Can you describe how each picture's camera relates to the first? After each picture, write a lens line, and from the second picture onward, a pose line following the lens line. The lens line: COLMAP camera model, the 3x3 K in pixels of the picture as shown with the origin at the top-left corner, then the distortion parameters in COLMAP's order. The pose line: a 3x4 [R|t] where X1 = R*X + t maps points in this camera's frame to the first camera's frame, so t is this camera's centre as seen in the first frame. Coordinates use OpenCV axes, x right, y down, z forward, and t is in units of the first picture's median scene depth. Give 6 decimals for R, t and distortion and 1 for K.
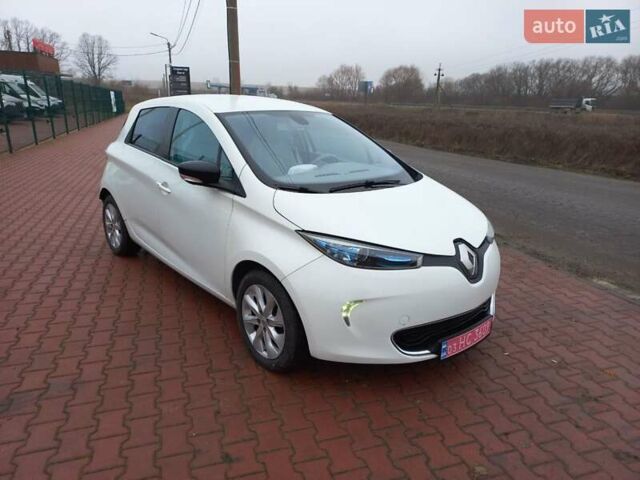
lens RADIAL K [[450.7, 0, 321.3], [0, 450.7, 237.9], [0, 0, 1]] dist [0.005499, 0.041576]
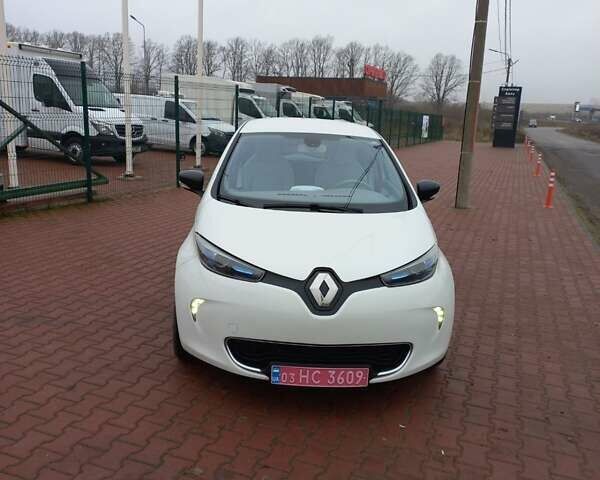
lens RADIAL K [[557.0, 0, 300.0], [0, 557.0, 240.0], [0, 0, 1]] dist [0.056814, -0.012578]
pose [[0.781771, 0.145036, -0.606464, 0.911853], [-0.202138, 0.979000, -0.026440, -0.011970], [0.589893, 0.143260, 0.794672, 0.033932]]
